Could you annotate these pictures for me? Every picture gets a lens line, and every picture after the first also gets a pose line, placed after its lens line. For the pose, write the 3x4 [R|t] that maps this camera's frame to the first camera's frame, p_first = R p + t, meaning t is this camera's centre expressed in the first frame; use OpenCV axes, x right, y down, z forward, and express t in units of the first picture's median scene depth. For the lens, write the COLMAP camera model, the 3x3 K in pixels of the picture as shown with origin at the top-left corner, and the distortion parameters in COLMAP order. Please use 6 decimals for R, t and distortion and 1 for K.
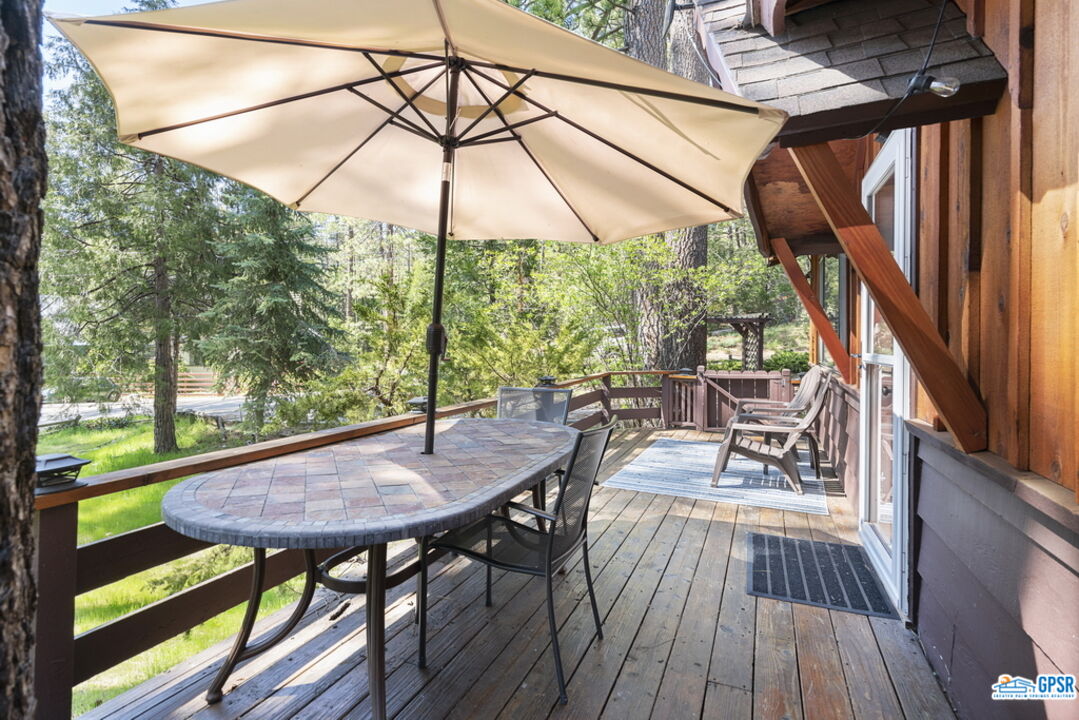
lens RADIAL K [[478.7, 0, 525.5], [0, 478.7, 342.0], [0, 0, 1]] dist [0.000300, 0.000678]
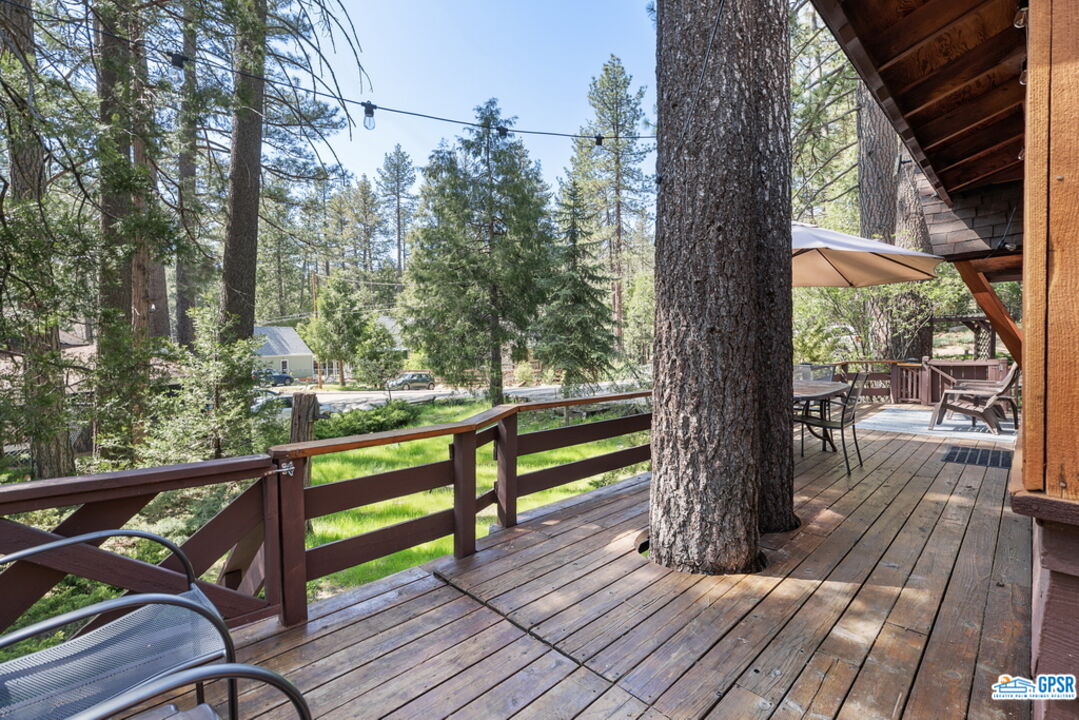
lens RADIAL K [[495.2, 0, 539.5], [0, 495.2, 360.0], [0, 0, 1]] dist [0.000682, 0.000749]
pose [[0.944024, -0.007056, -0.329801, -0.192101], [0.017429, 0.999442, 0.028507, 0.001860], [0.329416, -0.032659, 0.943620, -0.651246]]
